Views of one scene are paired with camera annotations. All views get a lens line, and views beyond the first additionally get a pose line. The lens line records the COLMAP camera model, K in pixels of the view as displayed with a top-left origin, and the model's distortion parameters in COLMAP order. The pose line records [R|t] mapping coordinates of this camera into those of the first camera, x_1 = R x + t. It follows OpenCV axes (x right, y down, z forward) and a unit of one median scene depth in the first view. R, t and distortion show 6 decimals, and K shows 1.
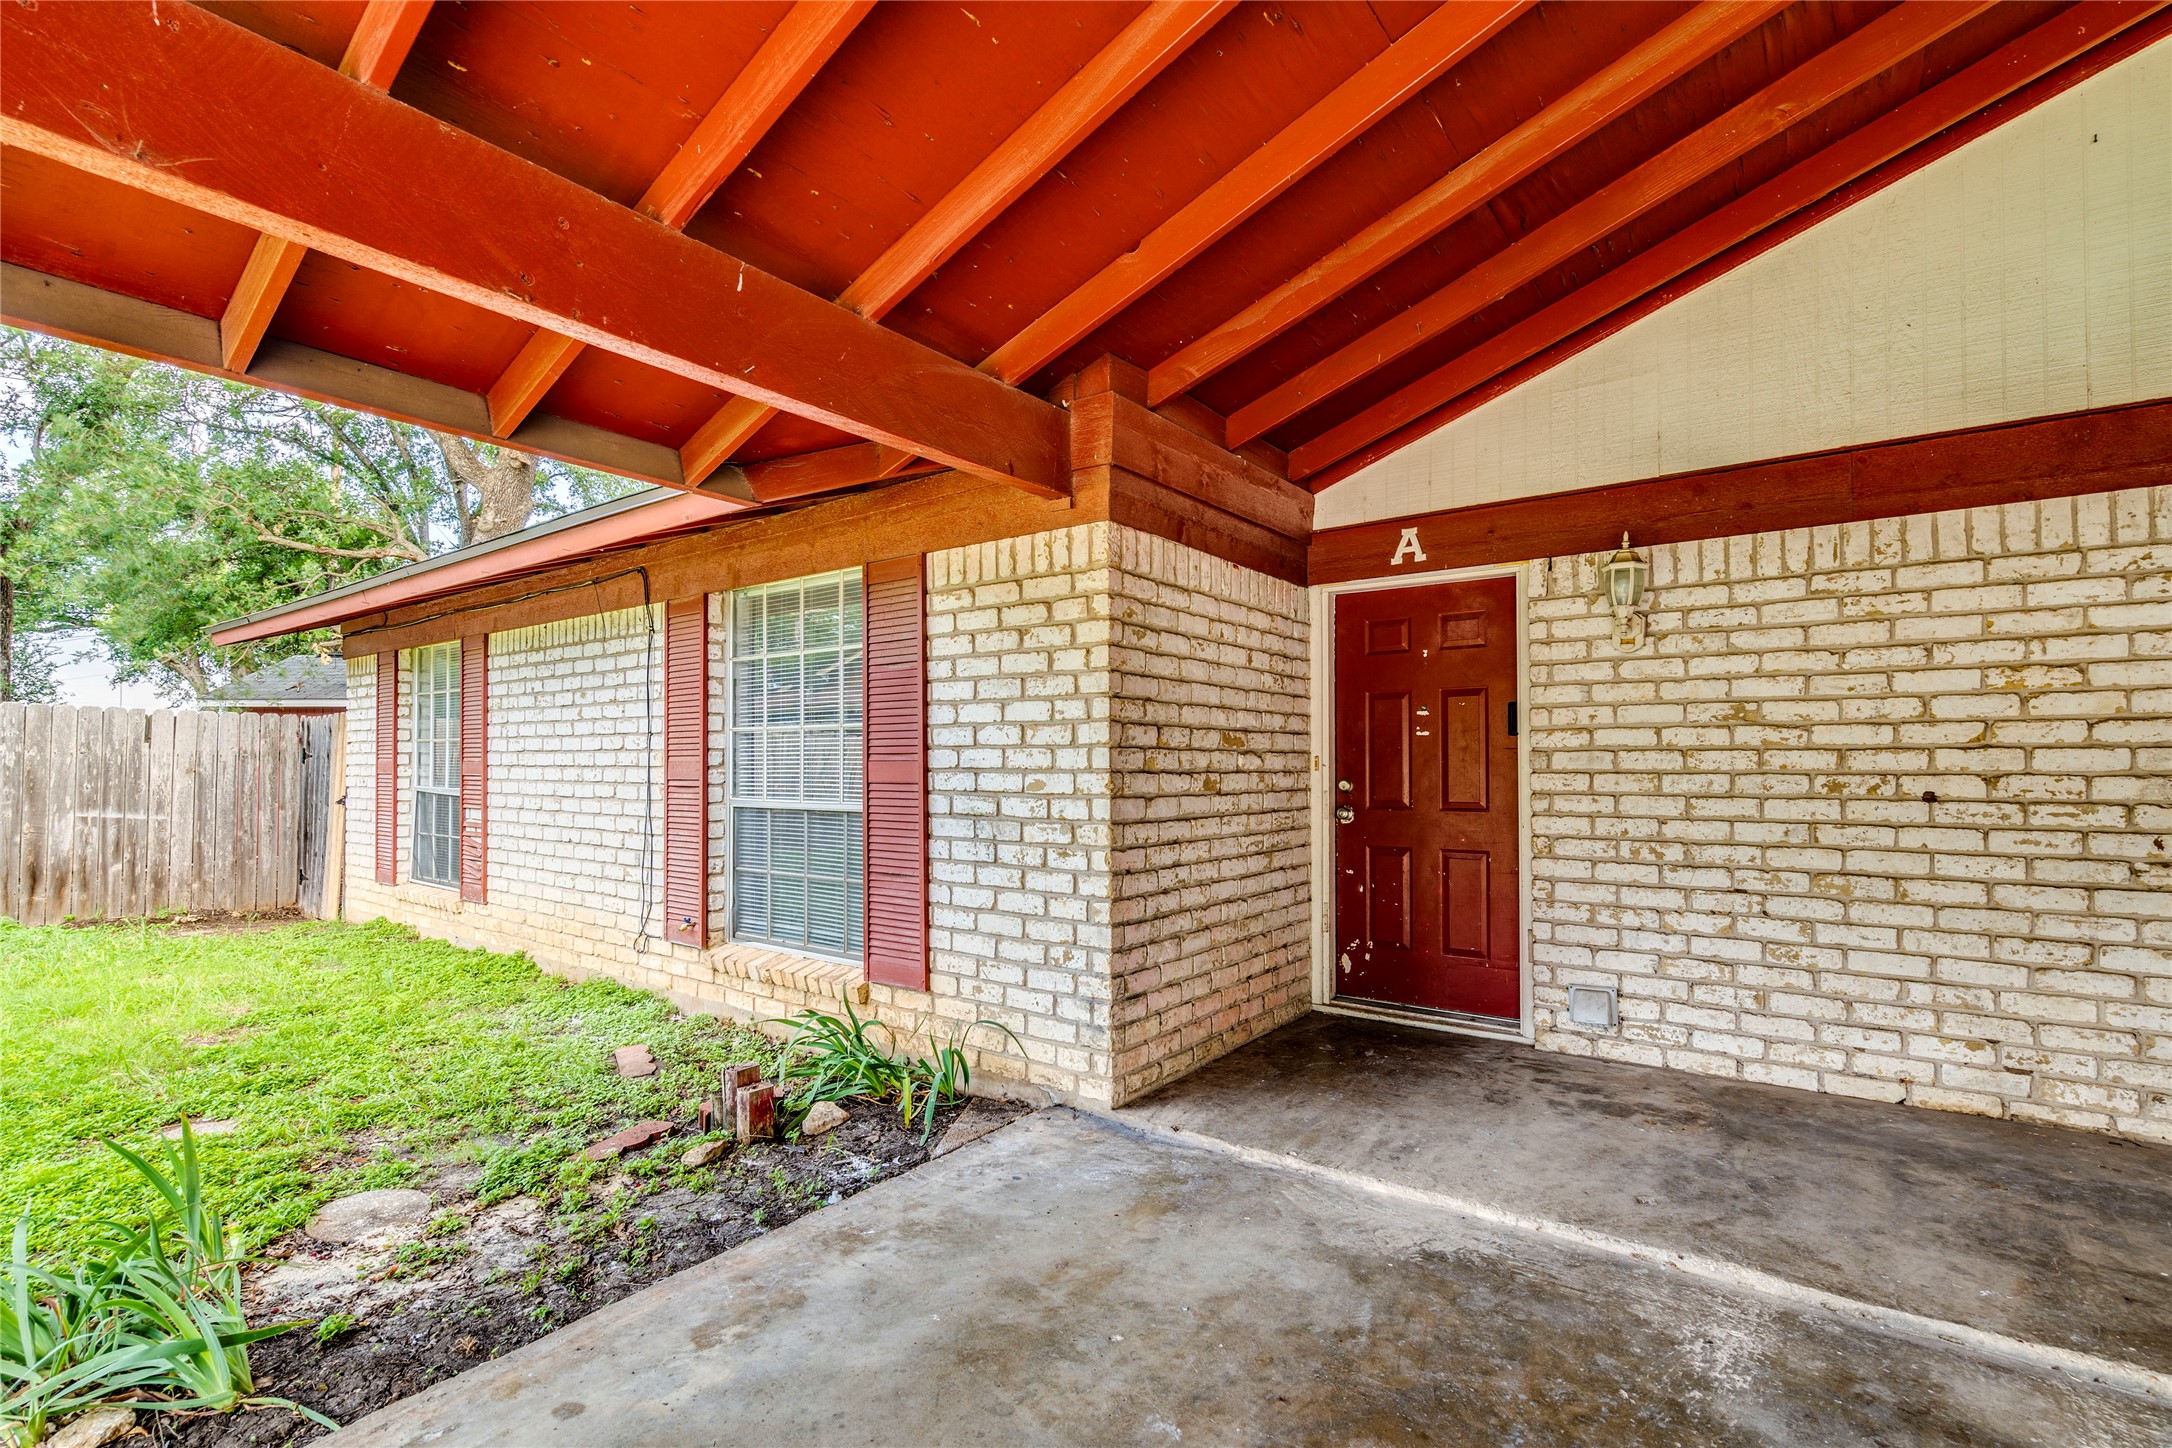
lens RADIAL K [[988.6, 0, 1080.6], [0, 988.6, 744.2], [0, 0, 1]] dist [-0.013712, 0.003572]
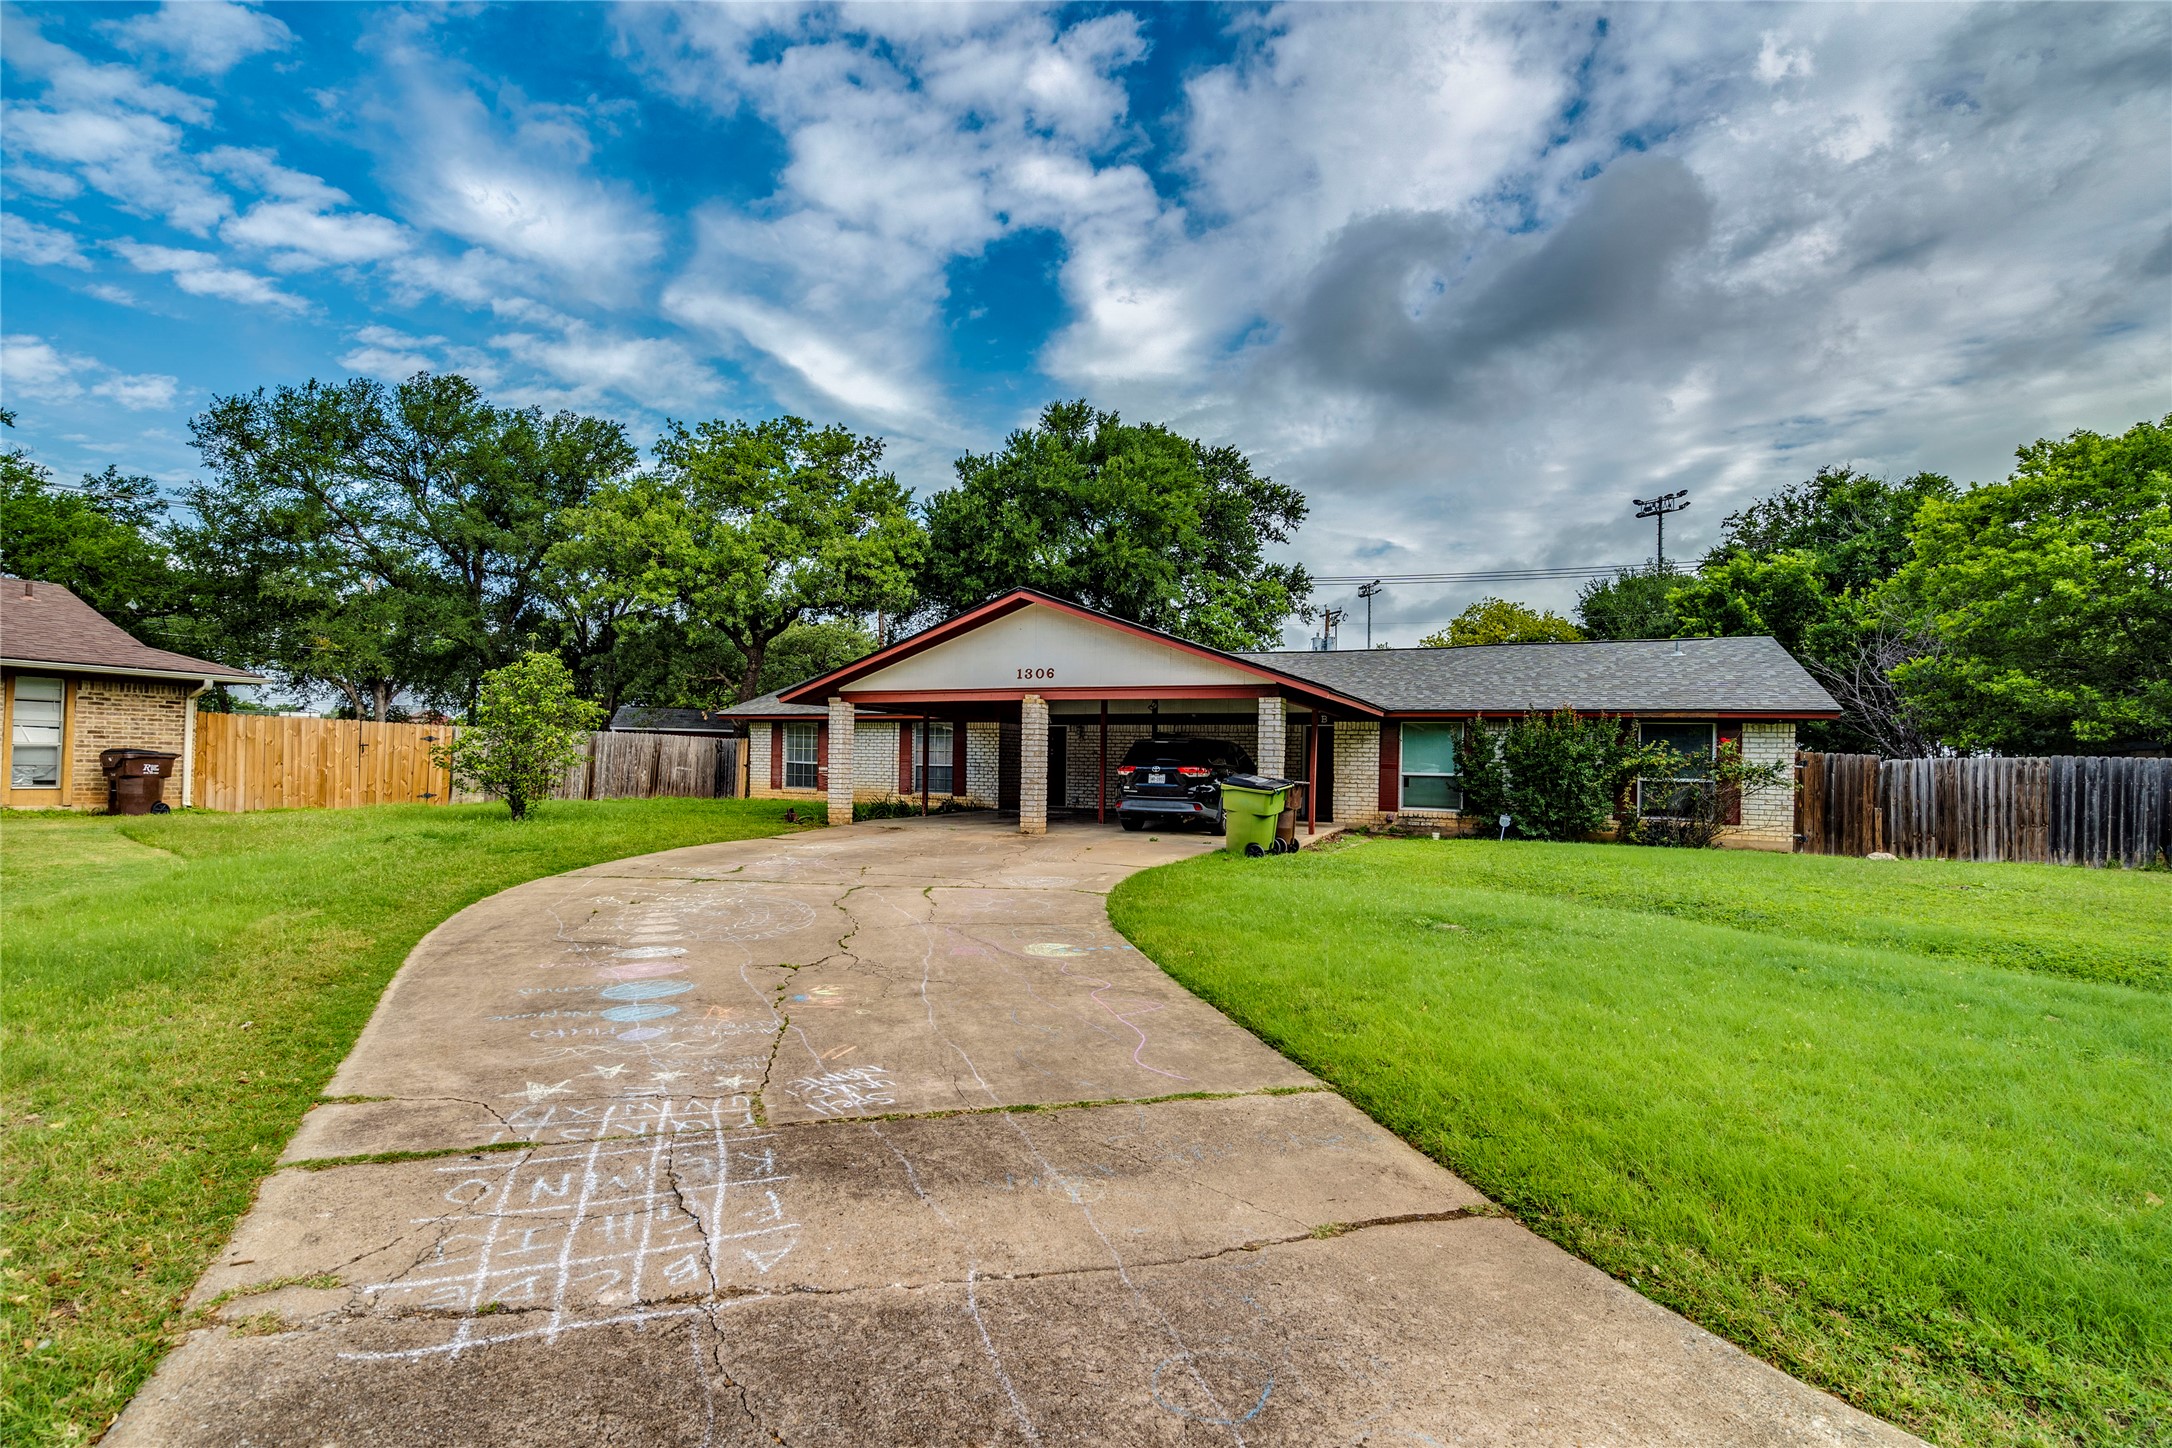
lens RADIAL K [[988.6, 0, 1083.8], [0, 988.6, 755.3], [0, 0, 1]] dist [-0.013712, 0.003572]
pose [[0.974317, 0.017904, 0.224469, -0.866407], [-0.021077, 0.999709, 0.011749, -0.085929], [-0.224193, -0.016178, 0.974410, -5.386780]]
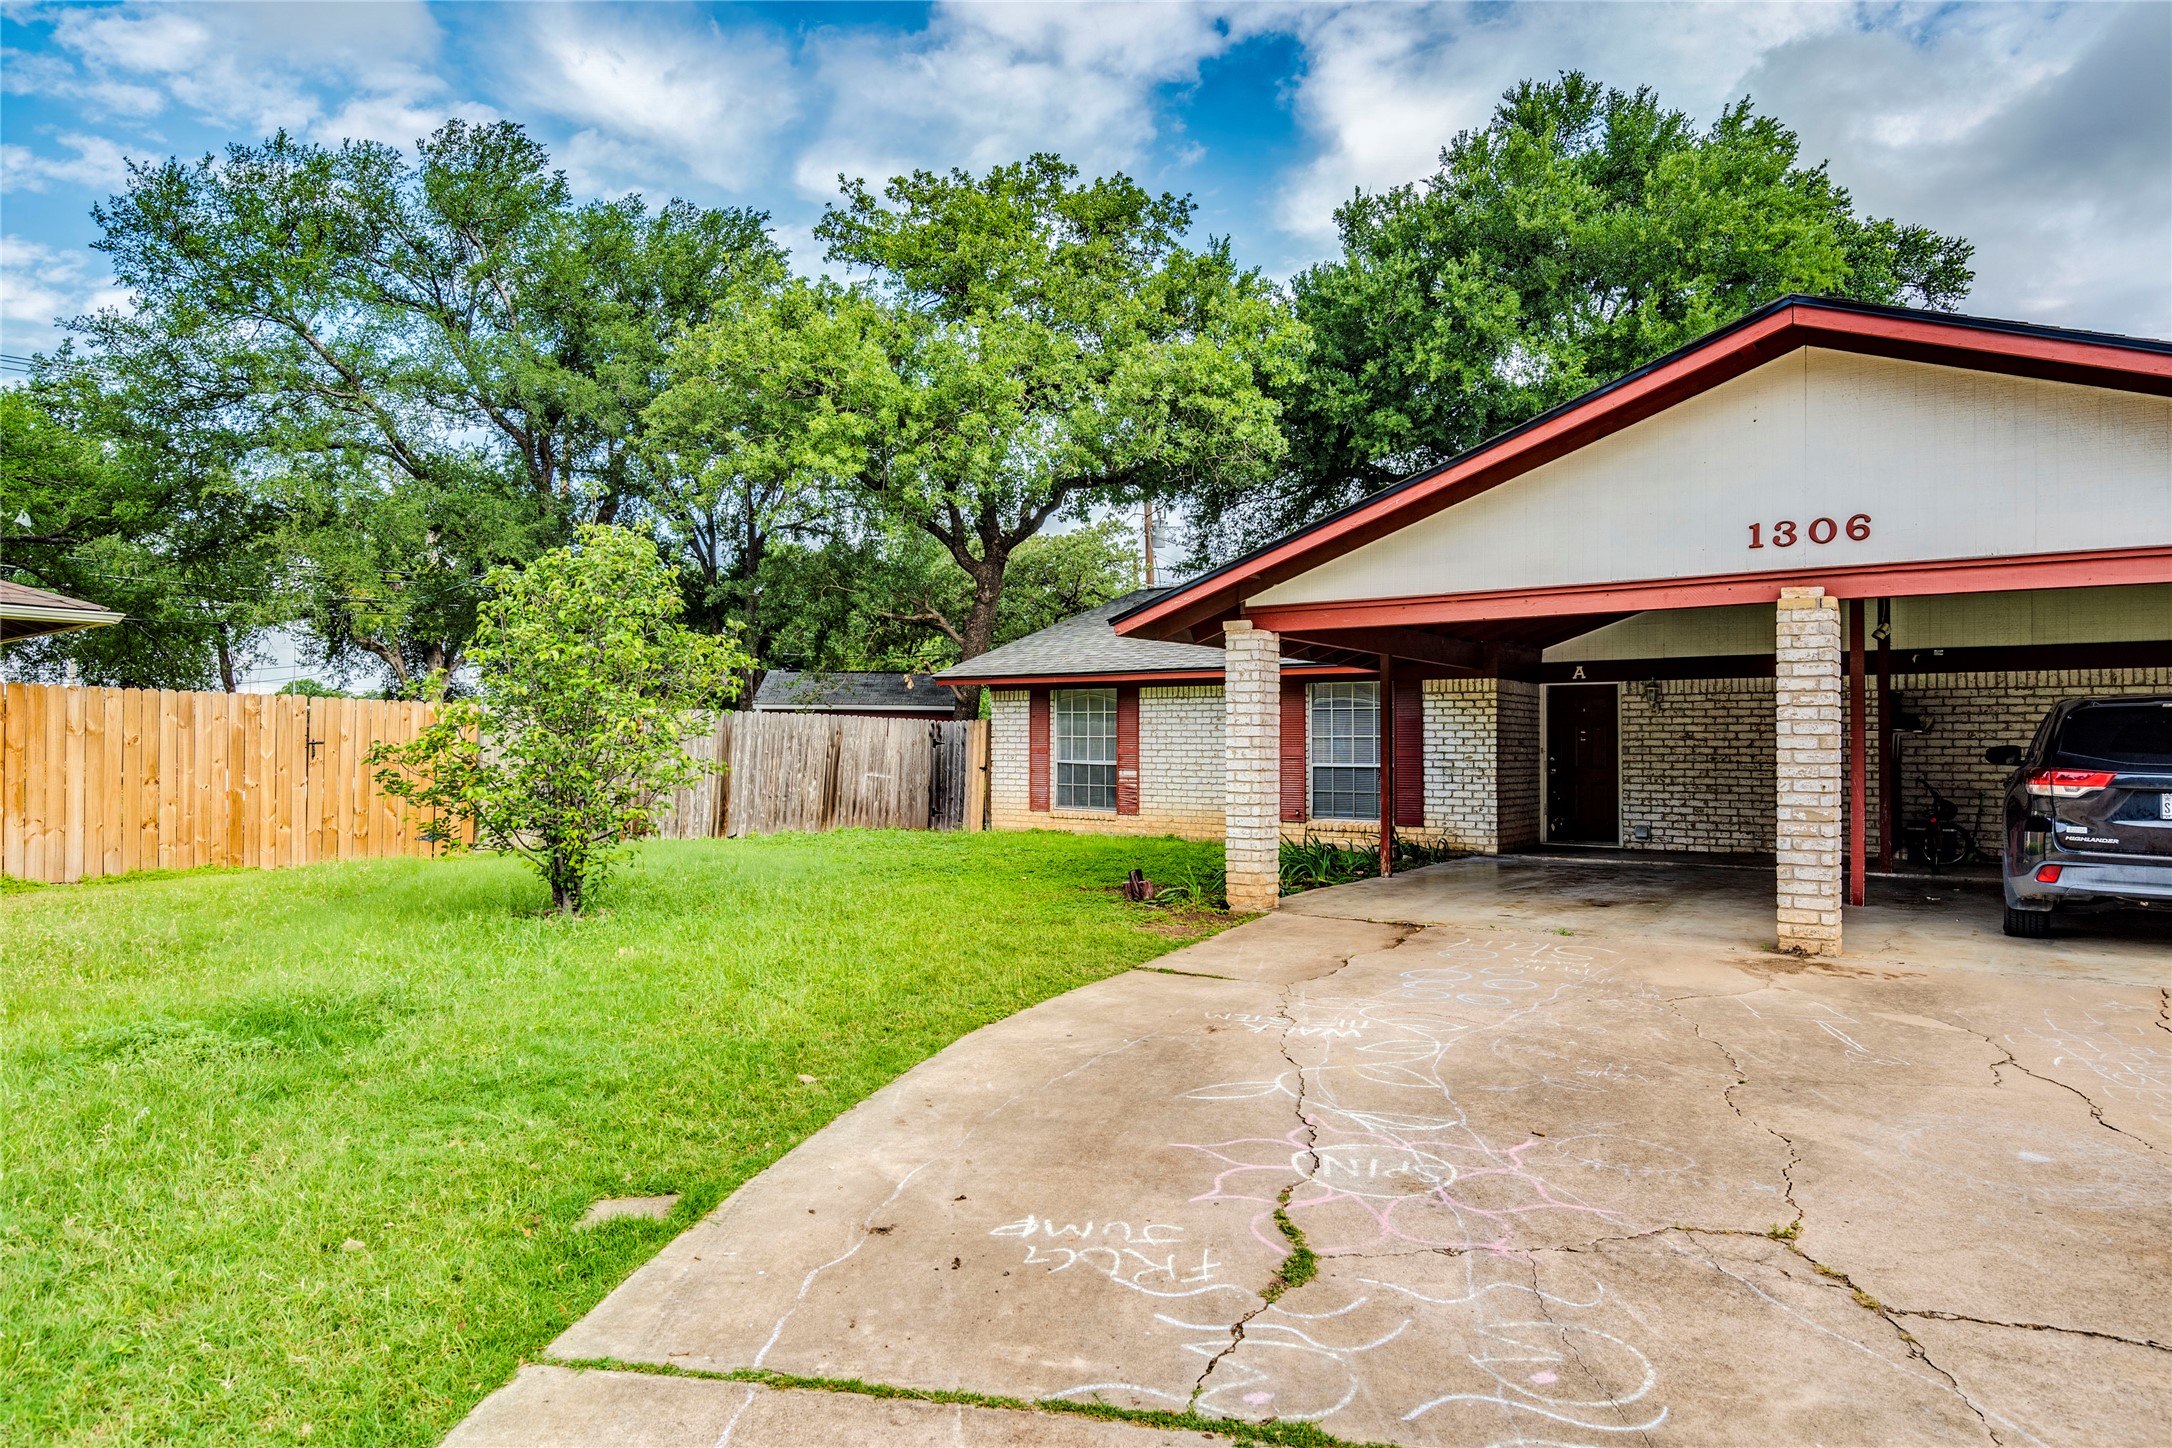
lens RADIAL K [[1320.8, 0, 1087.6], [0, 1320.8, 719.5], [0, 0, 1]] dist [0.008813, -0.002903]
pose [[0.999460, 0.004955, 0.032481, -1.401419], [-0.004893, 0.999986, -0.002000, -0.065698], [-0.032491, 0.001840, 0.999470, -3.202047]]
